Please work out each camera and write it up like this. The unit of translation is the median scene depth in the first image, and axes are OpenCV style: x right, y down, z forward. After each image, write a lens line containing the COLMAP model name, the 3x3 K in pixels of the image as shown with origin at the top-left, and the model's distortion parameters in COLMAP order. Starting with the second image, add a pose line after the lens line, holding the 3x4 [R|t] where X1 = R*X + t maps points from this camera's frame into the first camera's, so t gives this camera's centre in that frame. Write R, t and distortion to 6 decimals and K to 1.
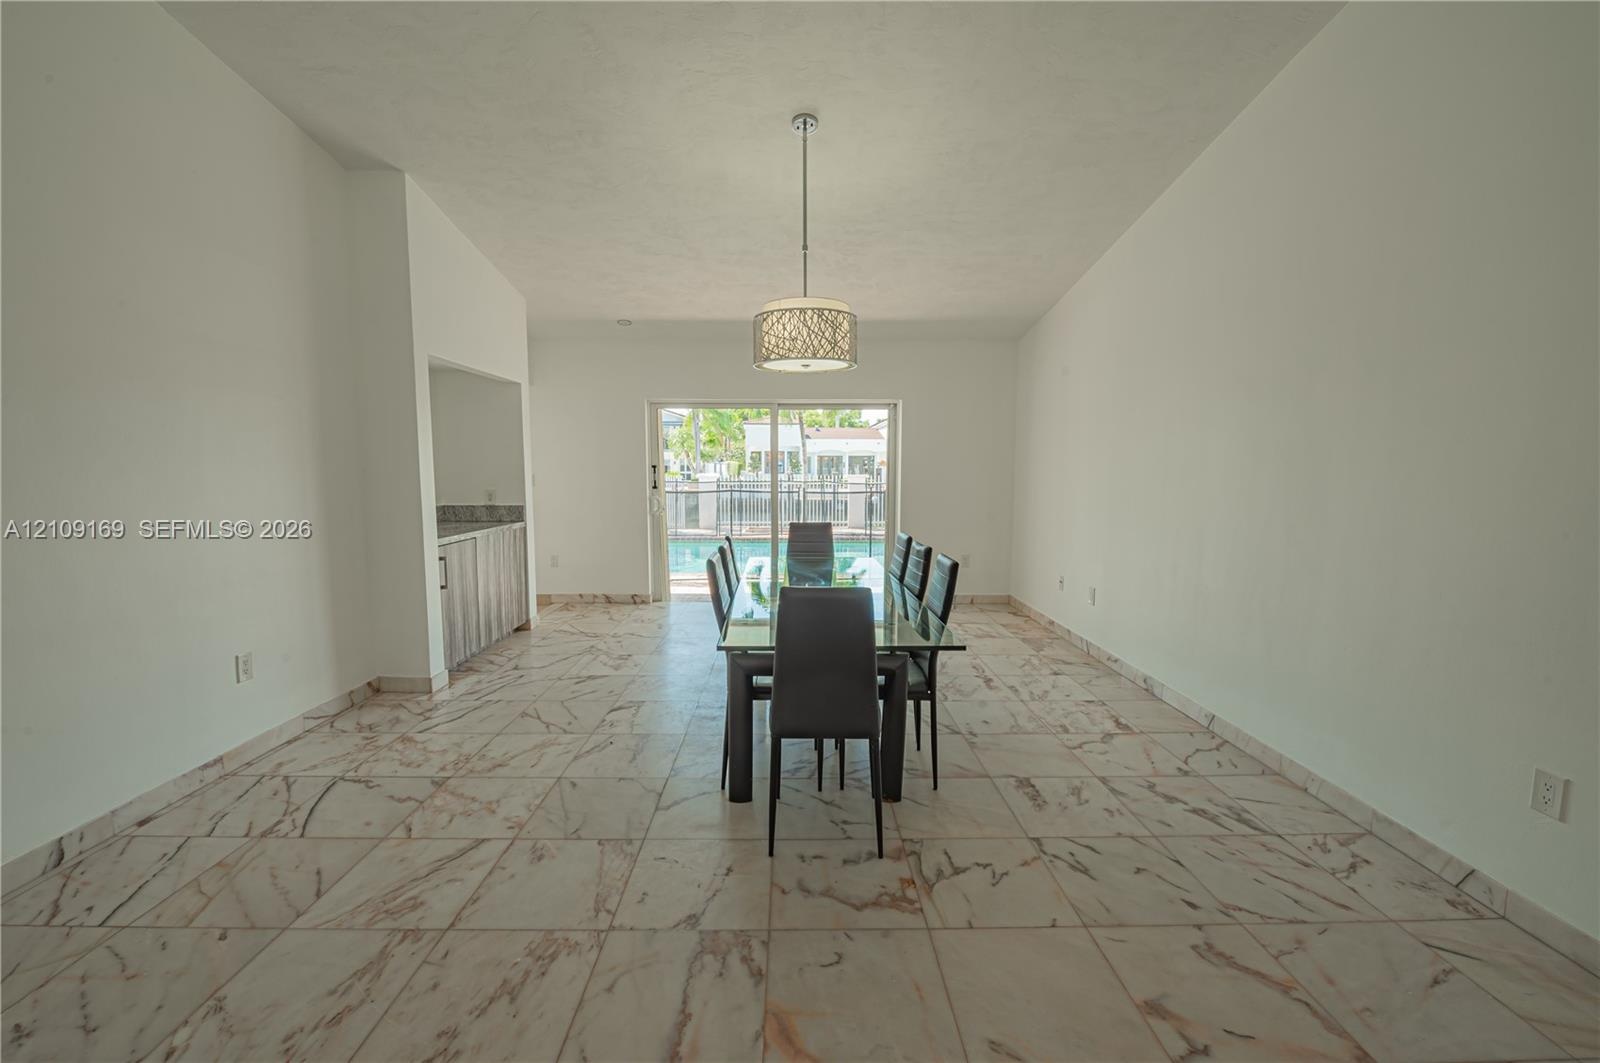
lens RADIAL K [[656.7, 0, 799.2], [0, 656.7, 534.1], [0, 0, 1]] dist [0.000124, -0.000230]
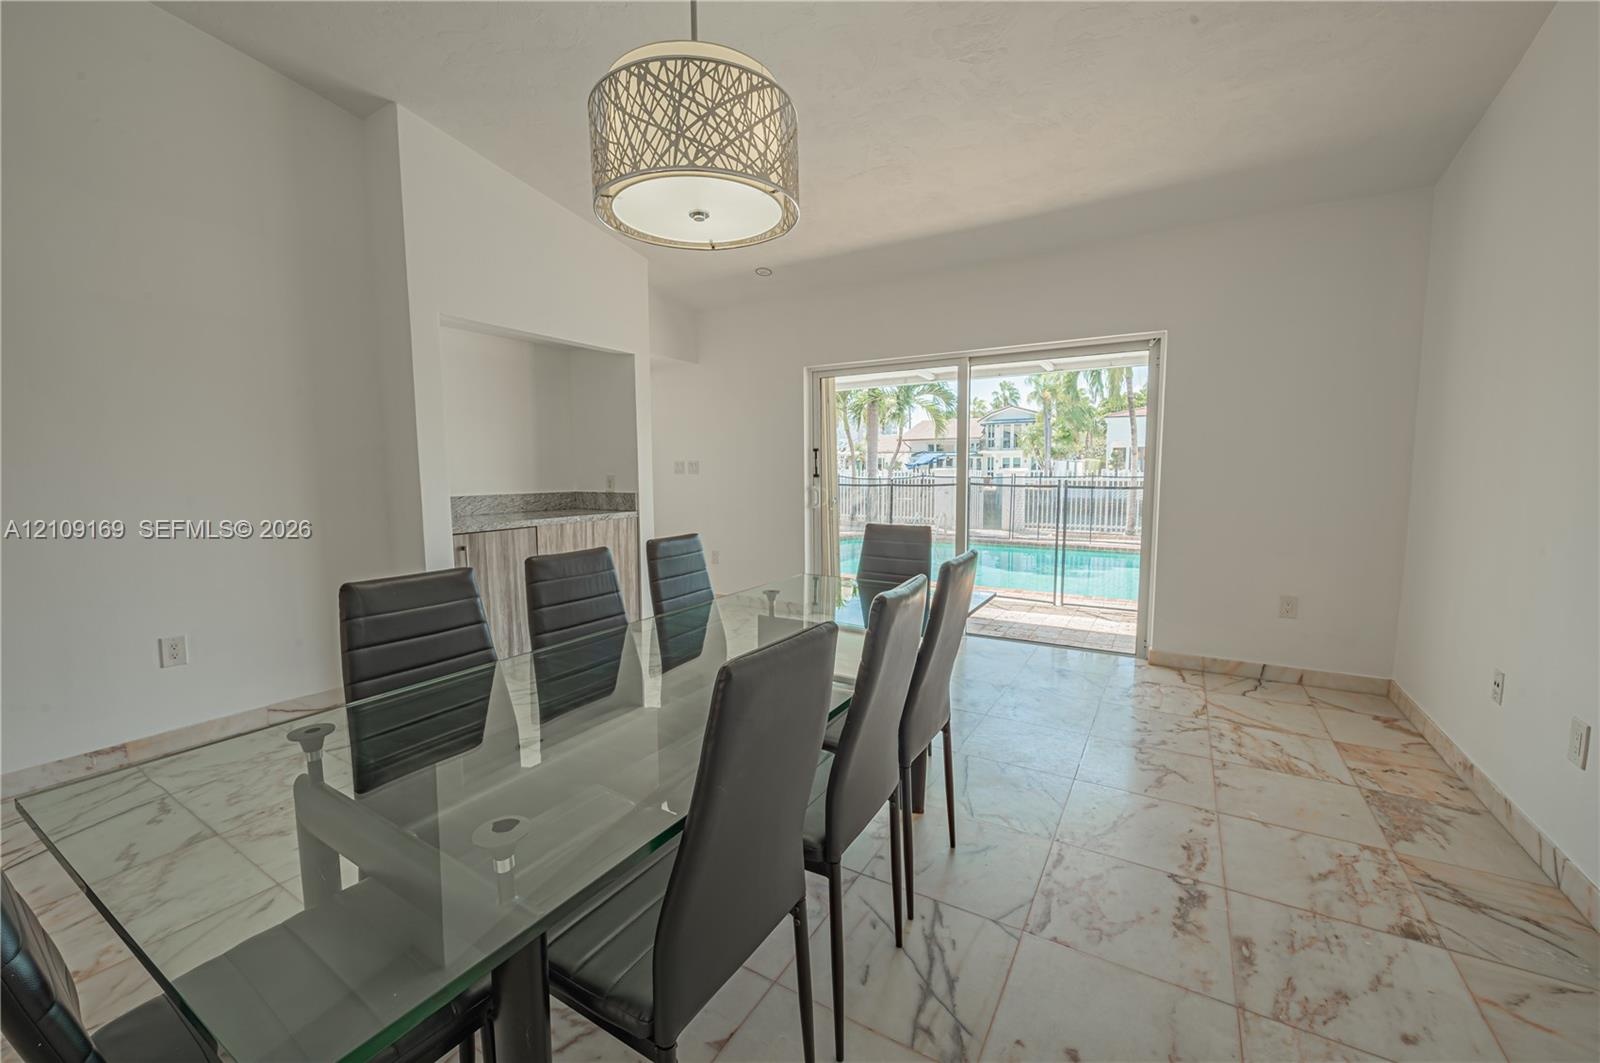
lens RADIAL K [[632.6, 0, 800.4], [0, 632.6, 529.5], [0, 0, 1]] dist [-0.000971, -0.003444]
pose [[0.851494, 0.045477, -0.522388, 0.237766], [-0.047633, 0.998821, 0.009312, -0.014143], [0.522196, 0.016954, 0.852657, 0.432787]]
